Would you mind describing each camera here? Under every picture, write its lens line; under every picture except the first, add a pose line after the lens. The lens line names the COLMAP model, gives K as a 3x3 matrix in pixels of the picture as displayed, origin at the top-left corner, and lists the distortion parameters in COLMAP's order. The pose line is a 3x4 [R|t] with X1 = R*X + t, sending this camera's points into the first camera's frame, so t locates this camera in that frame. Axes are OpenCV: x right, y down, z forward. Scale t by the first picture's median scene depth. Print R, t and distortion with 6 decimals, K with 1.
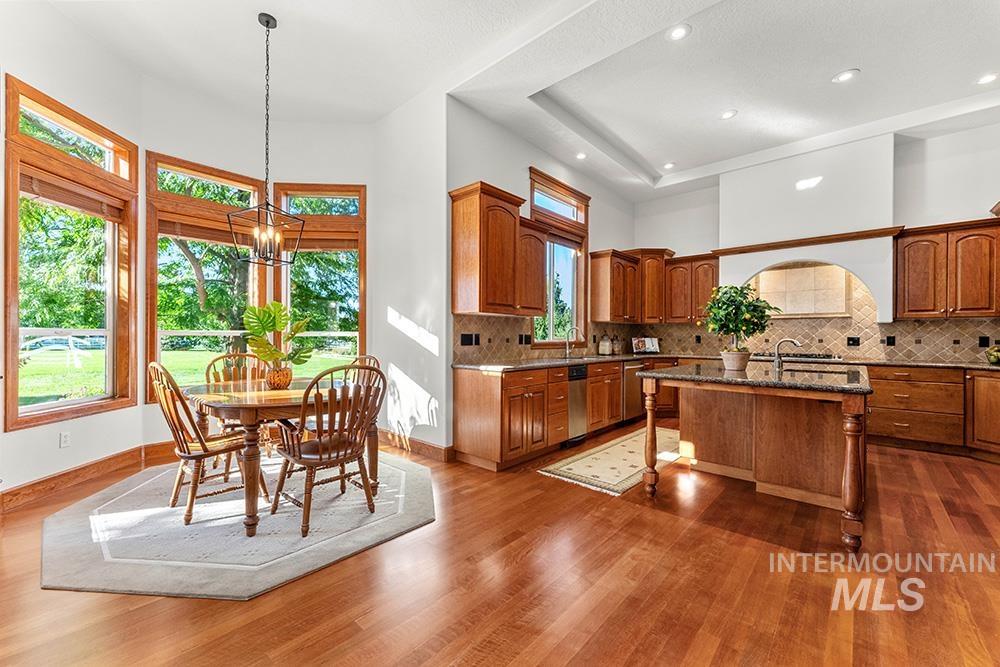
lens RADIAL K [[398.0, 0, 501.2], [0, 398.0, 335.8], [0, 0, 1]] dist [0.004086, 0.000366]
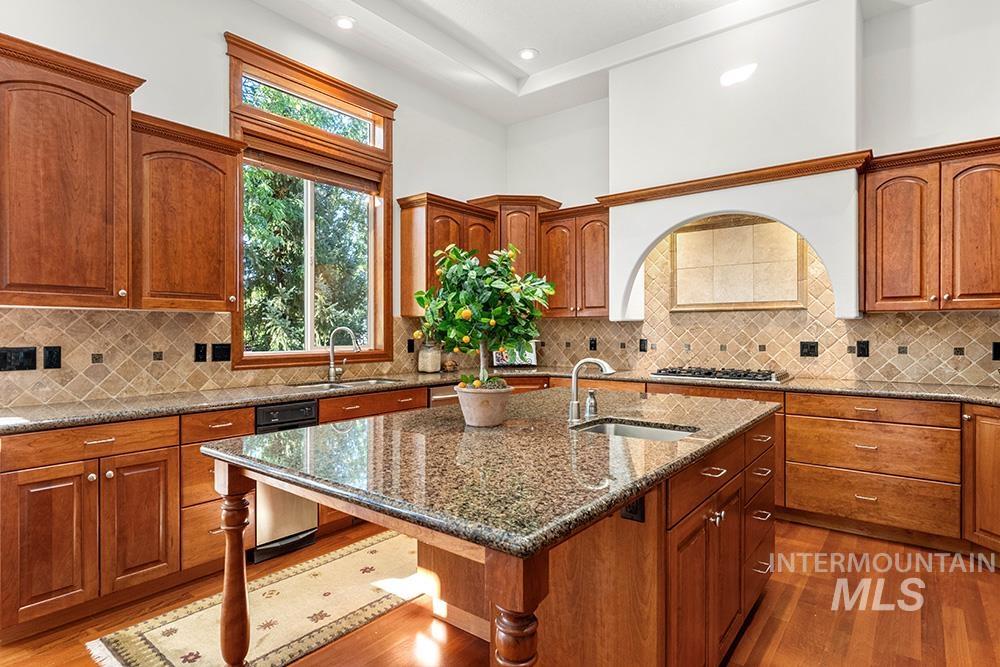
lens RADIAL K [[531.3, 0, 499.0], [0, 531.3, 331.9], [0, 0, 1]] dist [-0.000160, 0.000922]
pose [[0.997854, -0.006222, 0.065182, 0.397827], [0.005926, 0.999971, 0.004735, -0.019745], [-0.065210, -0.004338, 0.997862, 0.256939]]
